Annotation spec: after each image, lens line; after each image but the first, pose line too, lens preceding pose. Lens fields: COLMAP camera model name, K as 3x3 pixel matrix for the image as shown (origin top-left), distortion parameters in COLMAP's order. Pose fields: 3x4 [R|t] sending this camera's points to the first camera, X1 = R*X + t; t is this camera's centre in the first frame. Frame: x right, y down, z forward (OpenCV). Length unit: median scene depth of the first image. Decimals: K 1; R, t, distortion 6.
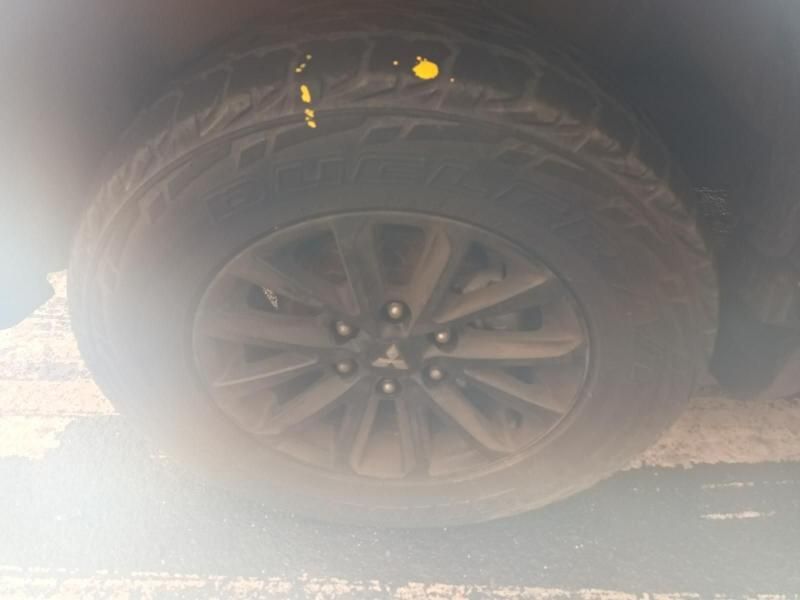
lens RADIAL K [[598.1, 0, 401.6], [0, 598.1, 306.3], [0, 0, 1]] dist [0.061842, -0.075784]
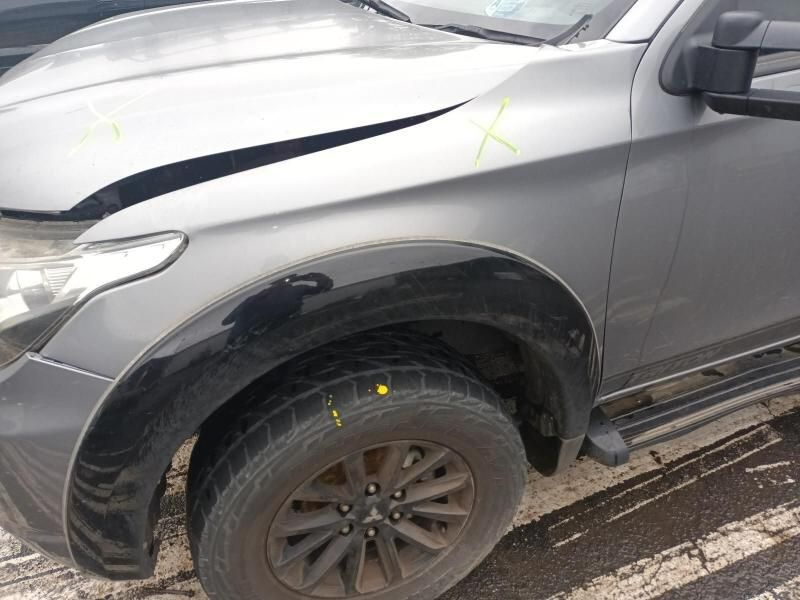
lens RADIAL K [[599.8, 0, 402.1], [0, 599.8, 305.8], [0, 0, 1]] dist [0.006466, -0.008651]
pose [[0.927175, -0.223840, 0.300405, -0.335135], [0.276705, 0.949746, -0.146346, -0.220189], [-0.252550, 0.218812, 0.942518, -0.839496]]
